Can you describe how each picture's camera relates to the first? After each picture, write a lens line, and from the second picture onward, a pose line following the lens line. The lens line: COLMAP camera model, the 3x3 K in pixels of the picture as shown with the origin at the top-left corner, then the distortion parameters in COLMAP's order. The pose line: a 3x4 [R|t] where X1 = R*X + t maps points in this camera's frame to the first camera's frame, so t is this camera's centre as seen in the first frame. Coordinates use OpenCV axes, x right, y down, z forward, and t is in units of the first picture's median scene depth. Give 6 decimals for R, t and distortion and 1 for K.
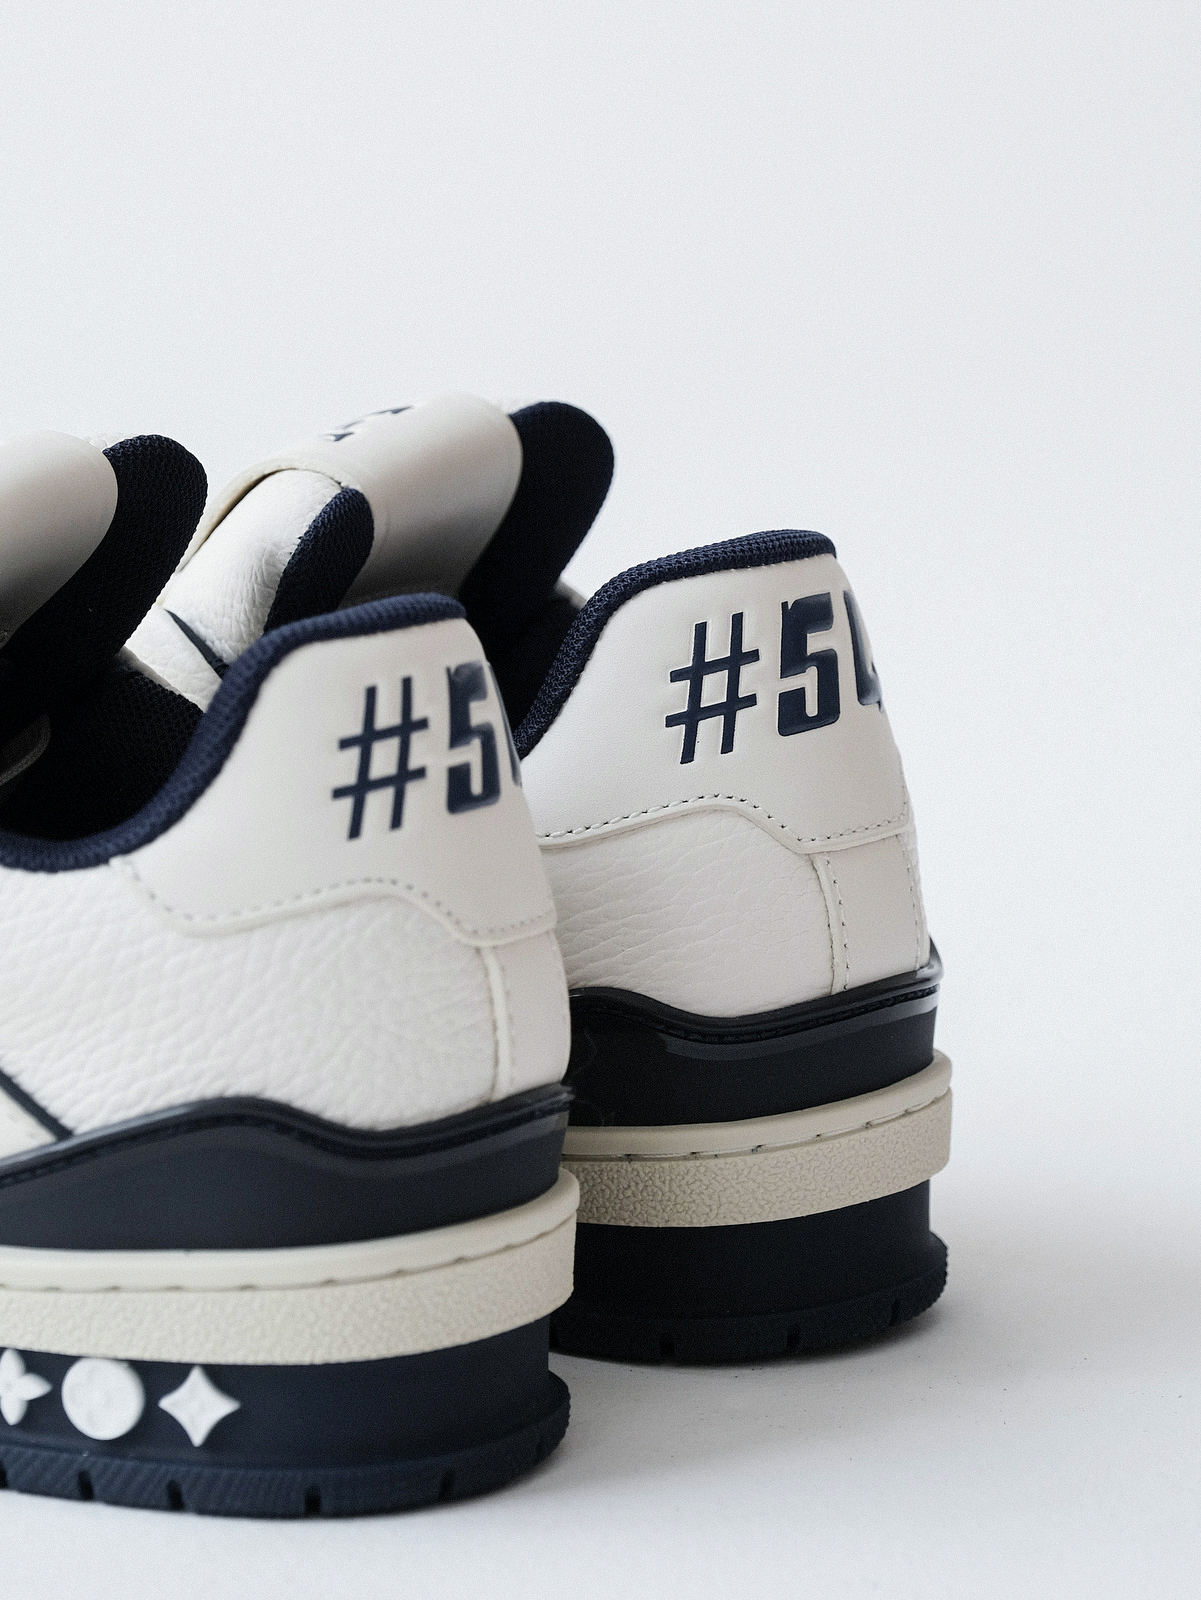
lens RADIAL K [[5280.4, 0, 605.7], [0, 5280.4, 796.6], [0, 0, 1]] dist [-0.067203, 0.000000]
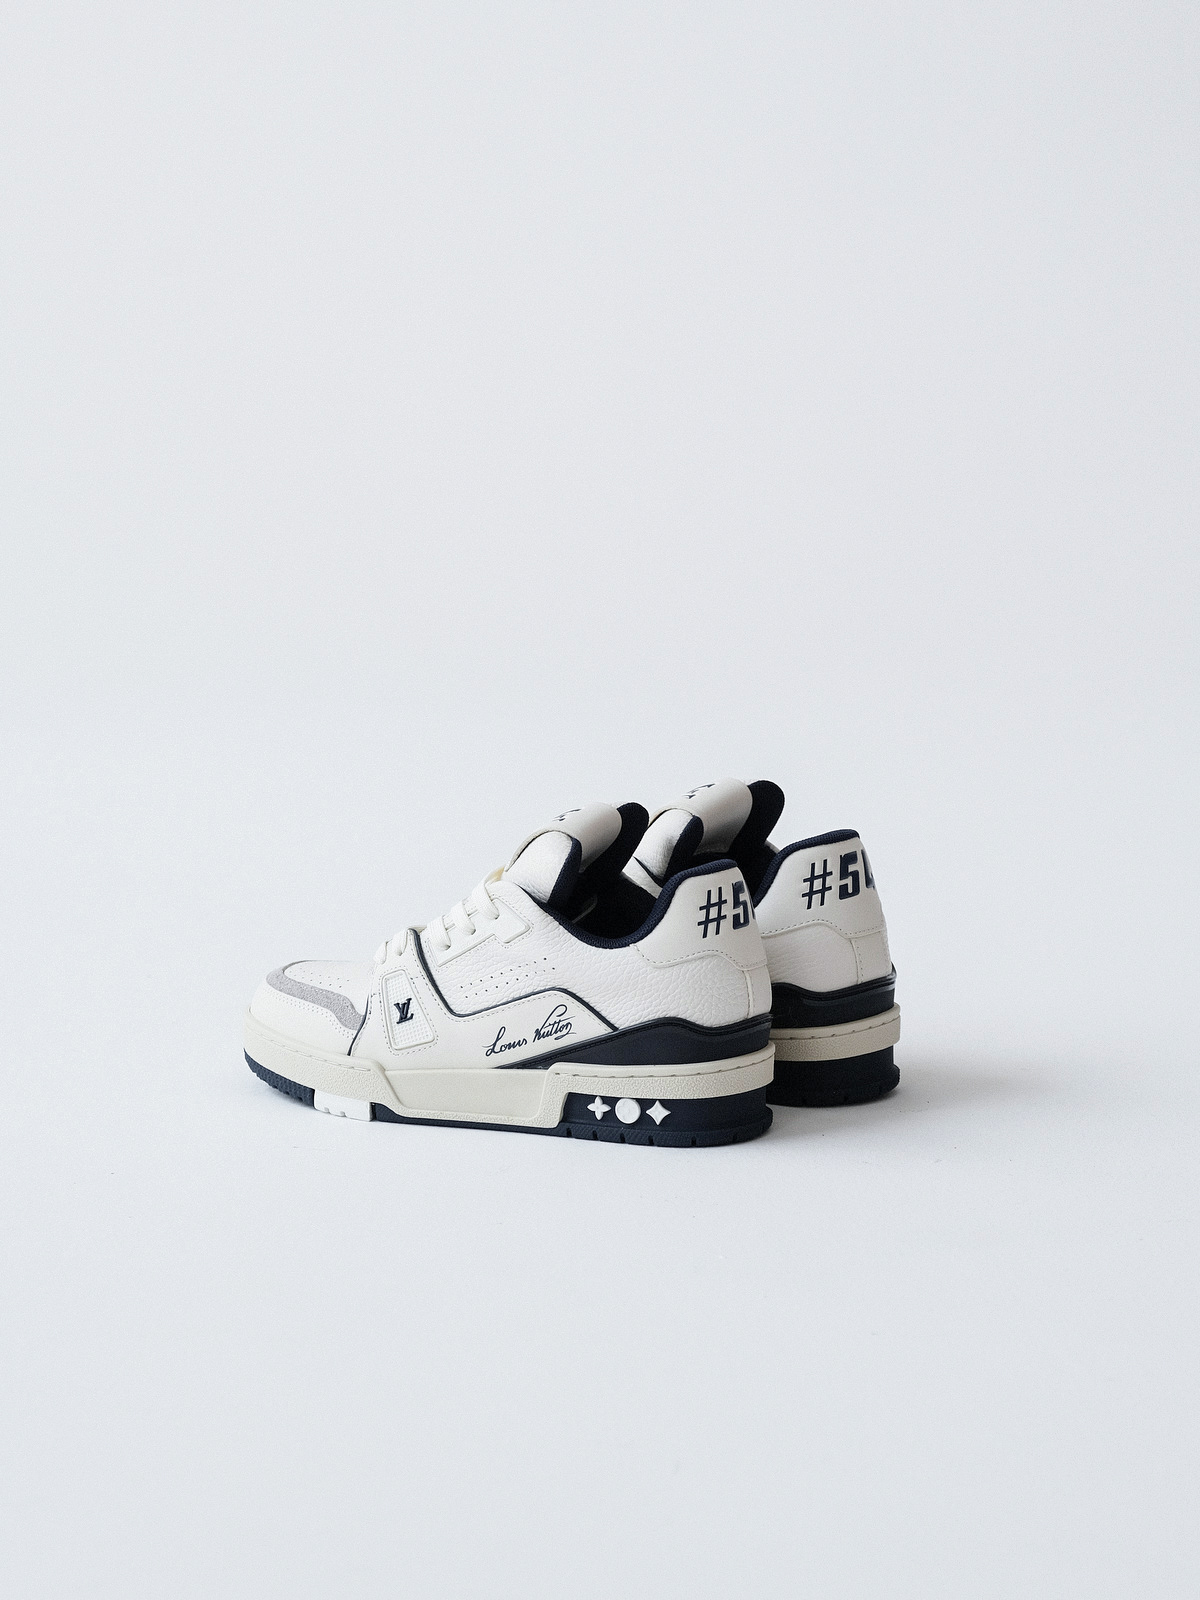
lens RADIAL K [[3988.5, 0, 589.4], [0, 3988.5, 806.9], [0, 0, 1]] dist [-0.006880, 0.000000]
pose [[0.998684, -0.009314, -0.050425, 0.005513], [0.009000, 0.999939, -0.006433, -0.052545], [0.050482, 0.005971, 0.998707, -1.335937]]
